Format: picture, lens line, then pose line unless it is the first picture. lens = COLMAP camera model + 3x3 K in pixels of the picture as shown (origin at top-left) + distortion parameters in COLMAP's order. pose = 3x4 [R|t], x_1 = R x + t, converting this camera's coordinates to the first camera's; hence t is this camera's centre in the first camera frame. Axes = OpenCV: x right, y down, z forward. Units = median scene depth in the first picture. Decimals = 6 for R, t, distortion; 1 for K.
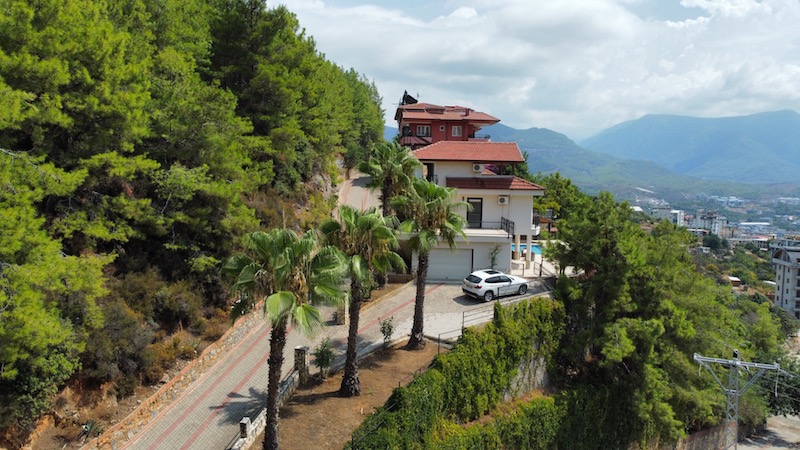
lens RADIAL K [[605.1, 0, 400.0], [0, 605.1, 225.0], [0, 0, 1]] dist [0.002490, -0.001673]
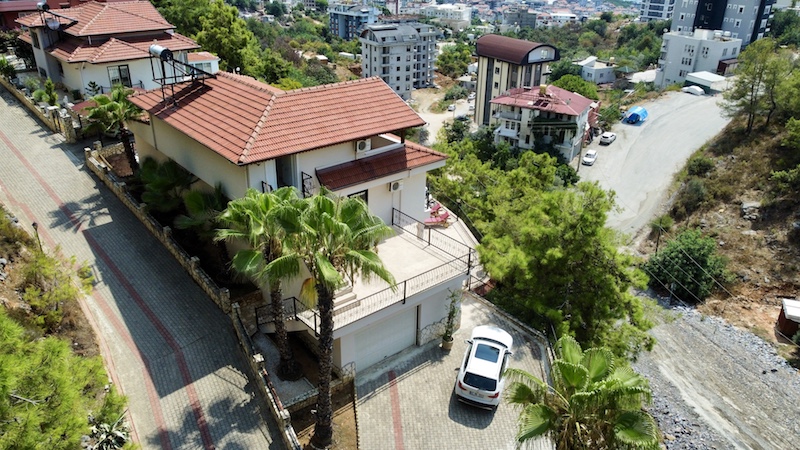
lens RADIAL K [[605.1, 0, 400.0], [0, 605.1, 225.0], [0, 0, 1]] dist [0.002490, -0.001673]
pose [[0.752876, -0.294208, 0.588744, -0.215584], [0.050328, 0.917643, 0.394206, -0.256060], [-0.656236, -0.267158, 0.705678, 0.541025]]
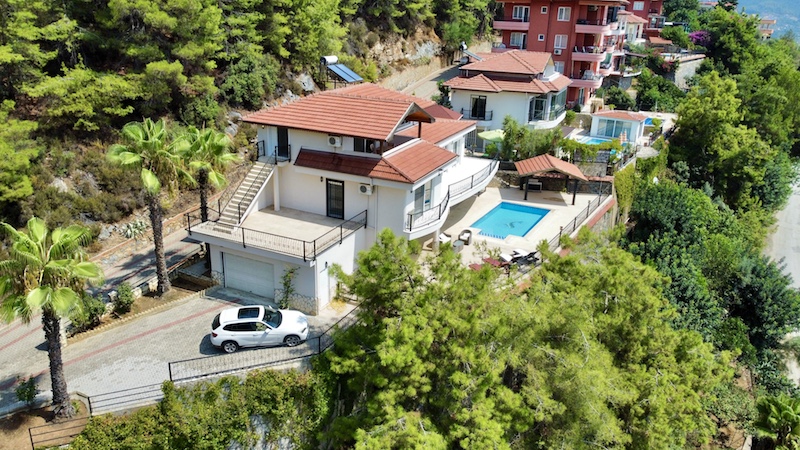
lens RADIAL K [[605.1, 0, 400.0], [0, 605.1, 225.0], [0, 0, 1]] dist [0.002490, -0.001673]
pose [[0.909675, 0.150403, -0.387132, 0.498848], [-0.044120, 0.961846, 0.270012, -0.198413], [0.412972, -0.228543, 0.881602, 0.371955]]
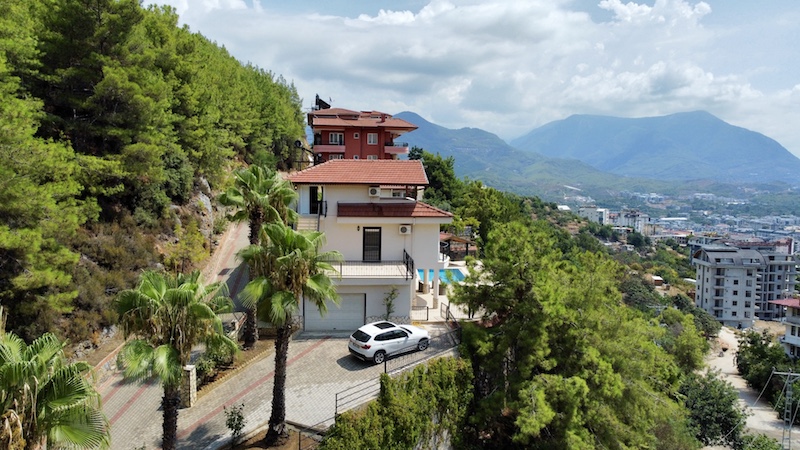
lens RADIAL K [[605.1, 0, 400.0], [0, 605.1, 225.0], [0, 0, 1]] dist [0.002490, -0.001673]
pose [[0.994265, -0.017820, 0.105449, 0.074581], [0.017802, 0.999841, 0.001110, -0.048753], [-0.105452, 0.000774, 0.994424, 0.155502]]
